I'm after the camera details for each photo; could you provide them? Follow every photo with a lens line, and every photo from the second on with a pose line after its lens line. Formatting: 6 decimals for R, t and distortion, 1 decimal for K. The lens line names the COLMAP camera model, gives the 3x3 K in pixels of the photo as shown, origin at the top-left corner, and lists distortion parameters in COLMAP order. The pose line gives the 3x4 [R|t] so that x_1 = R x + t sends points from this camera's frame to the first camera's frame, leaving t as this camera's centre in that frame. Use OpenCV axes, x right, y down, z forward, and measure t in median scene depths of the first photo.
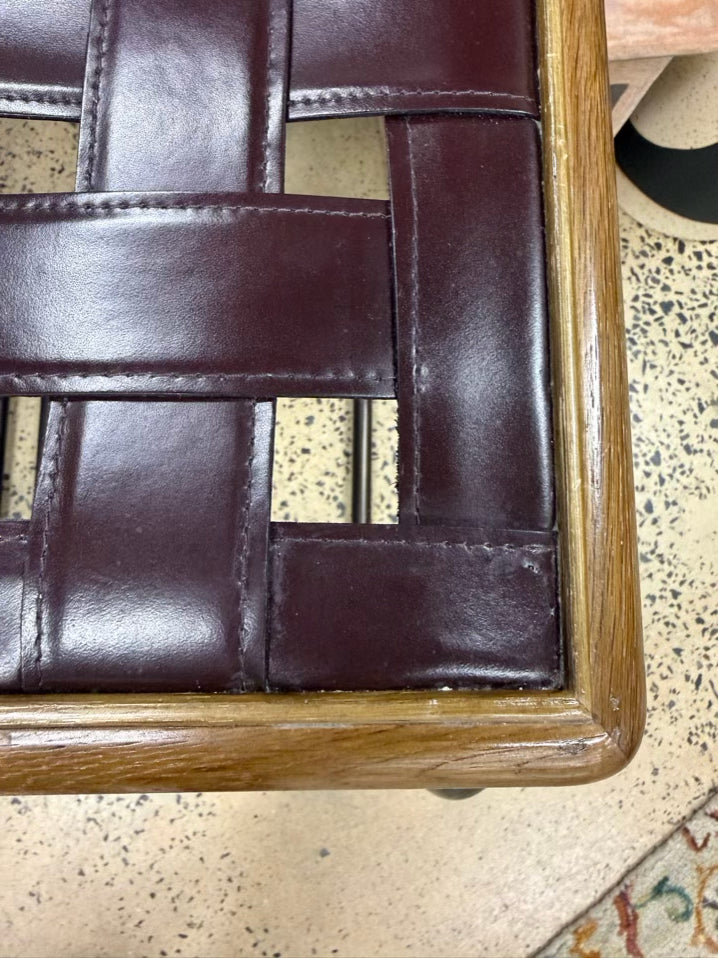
lens RADIAL K [[686.5, 0, 360.7], [0, 686.5, 430.3], [0, 0, 1]] dist [0.012004, -0.021328]
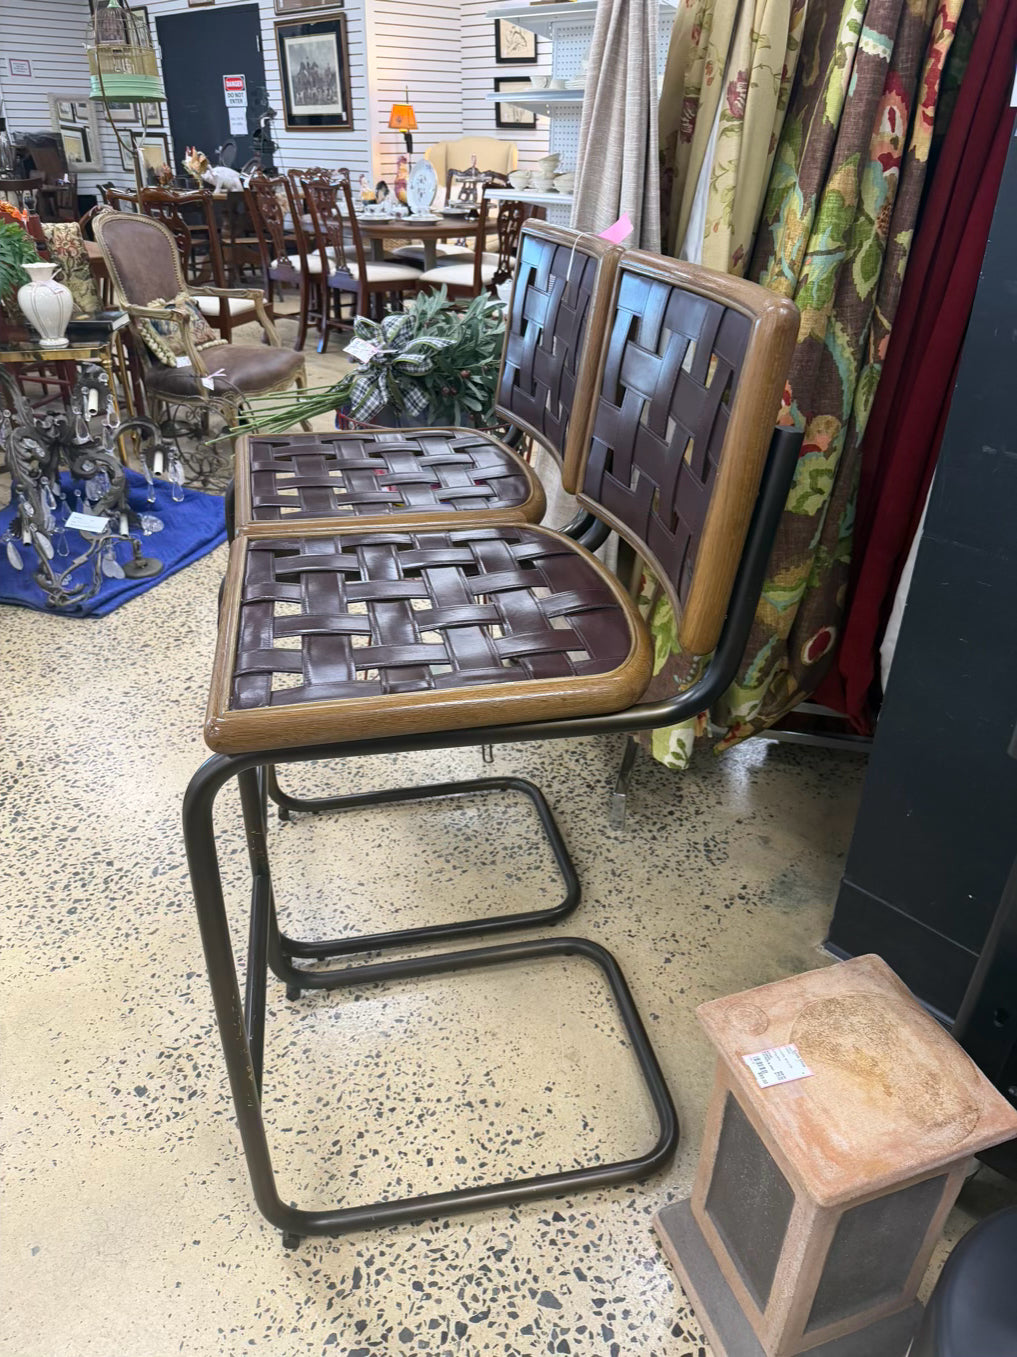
lens RADIAL K [[972.5, 0, 498.8], [0, 972.5, 672.1], [0, 0, 1]] dist [0.012004, -0.021328]
pose [[0.188311, 0.427550, -0.884161, 0.888935], [-0.966708, 0.239503, -0.090077, -0.109581], [0.173247, 0.871688, 0.458417, -0.258023]]
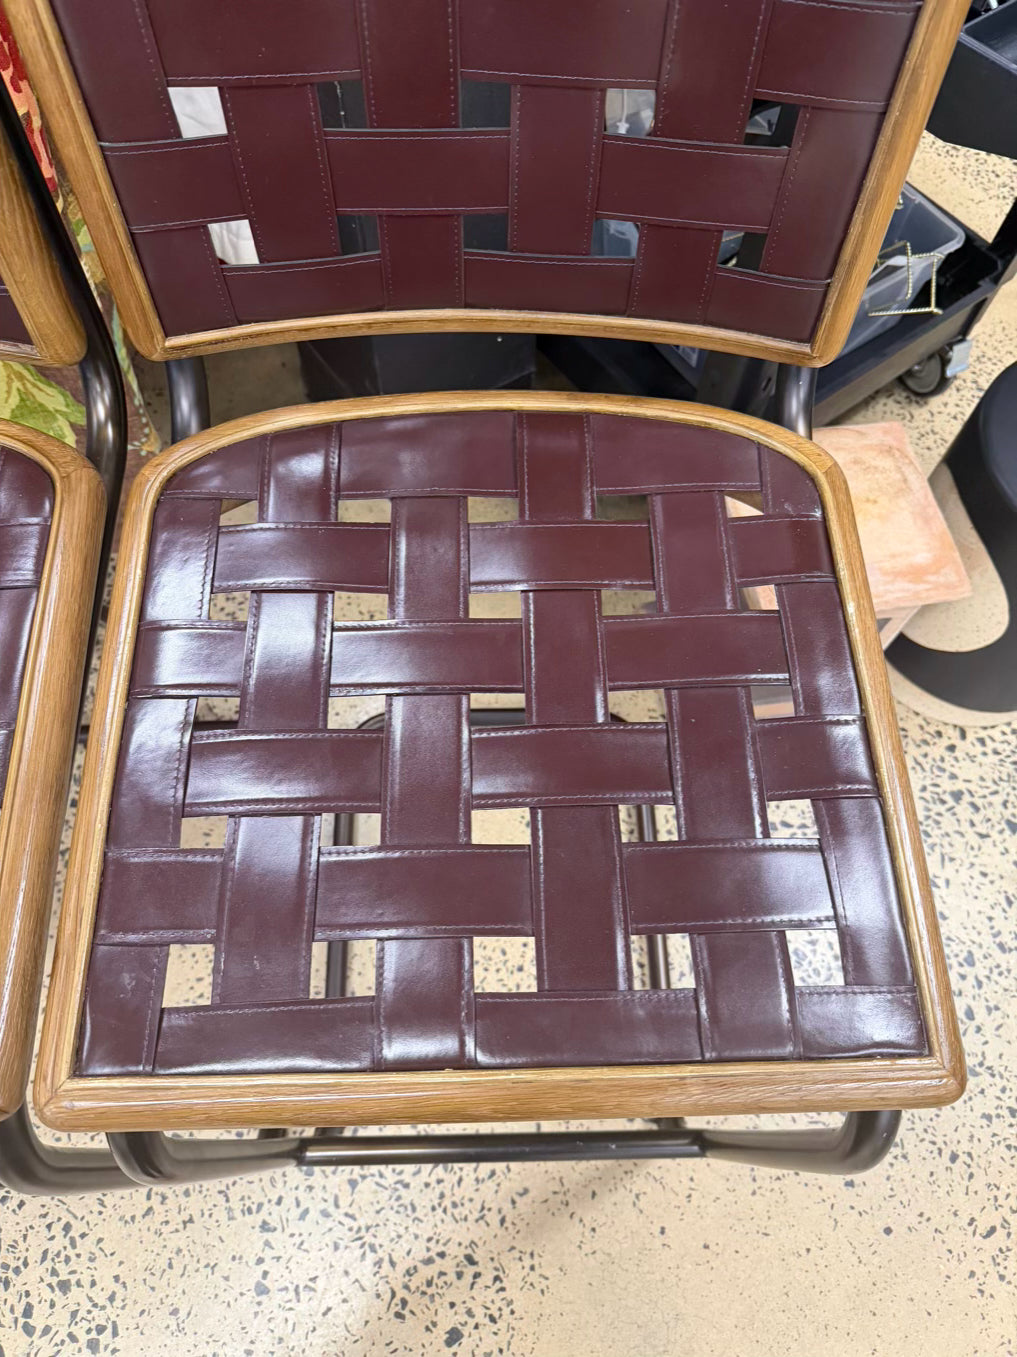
lens RADIAL K [[972.5, 0, 511.4], [0, 972.5, 682.7], [0, 0, 1]] dist [0.012004, -0.021328]
pose [[0.999071, -0.039760, -0.016650, -0.162287], [0.034274, 0.966980, -0.252537, -0.009481], [0.026141, 0.251732, 0.967444, -0.408081]]
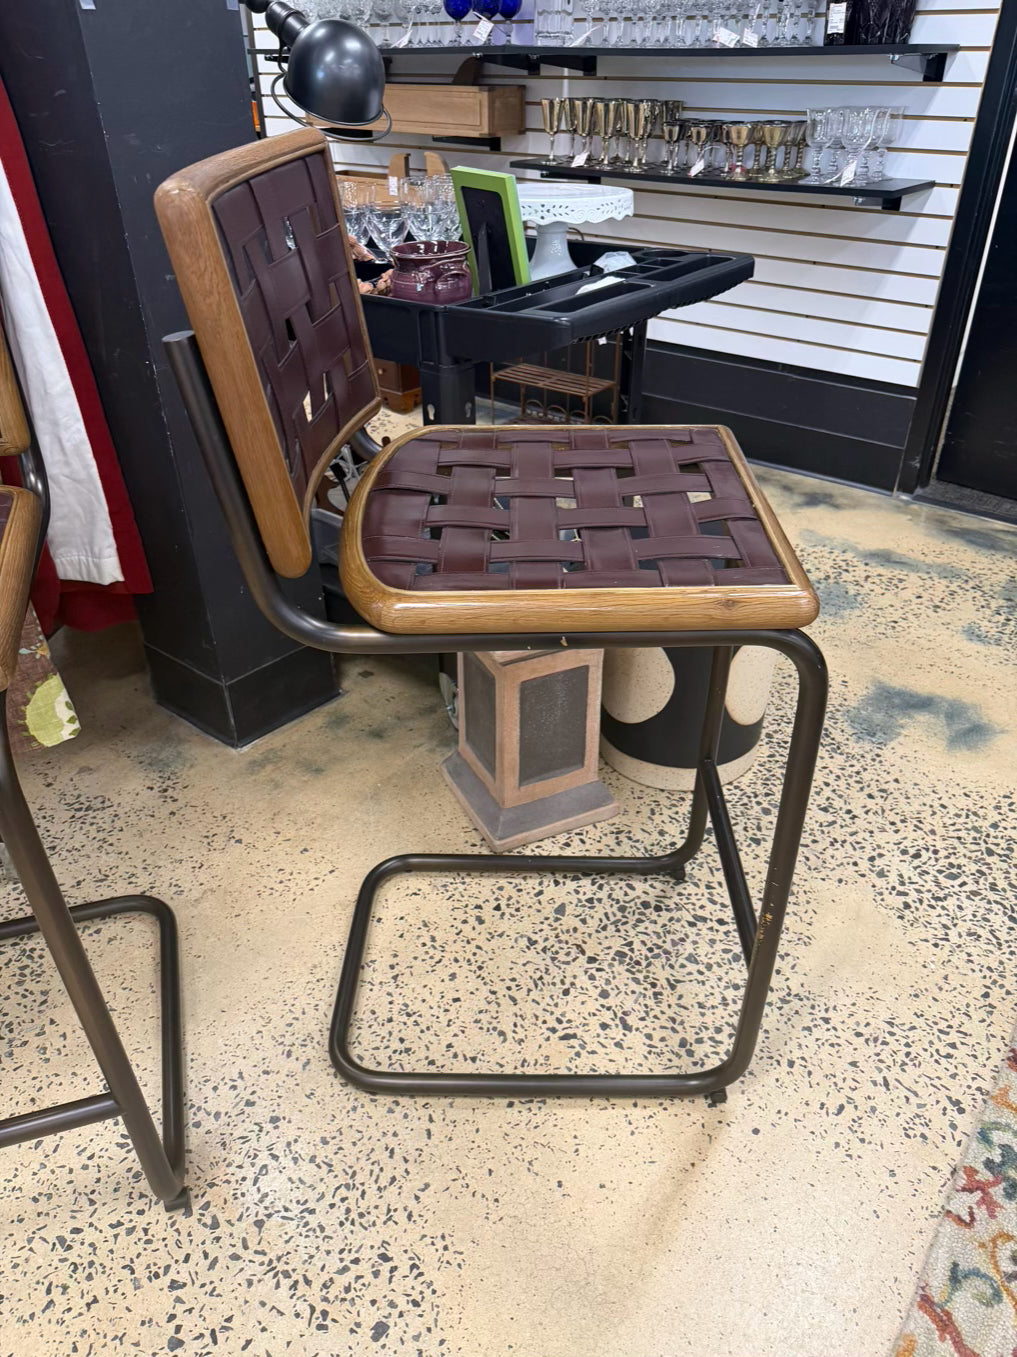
lens RADIAL K [[972.5, 0, 510.0], [0, 972.5, 670.8], [0, 0, 1]] dist [0.012004, -0.021328]
pose [[0.954909, -0.214552, 0.205224, -0.203552], [0.296547, 0.655546, -0.694492, 0.783699], [0.014471, 0.724035, 0.689611, -0.440763]]
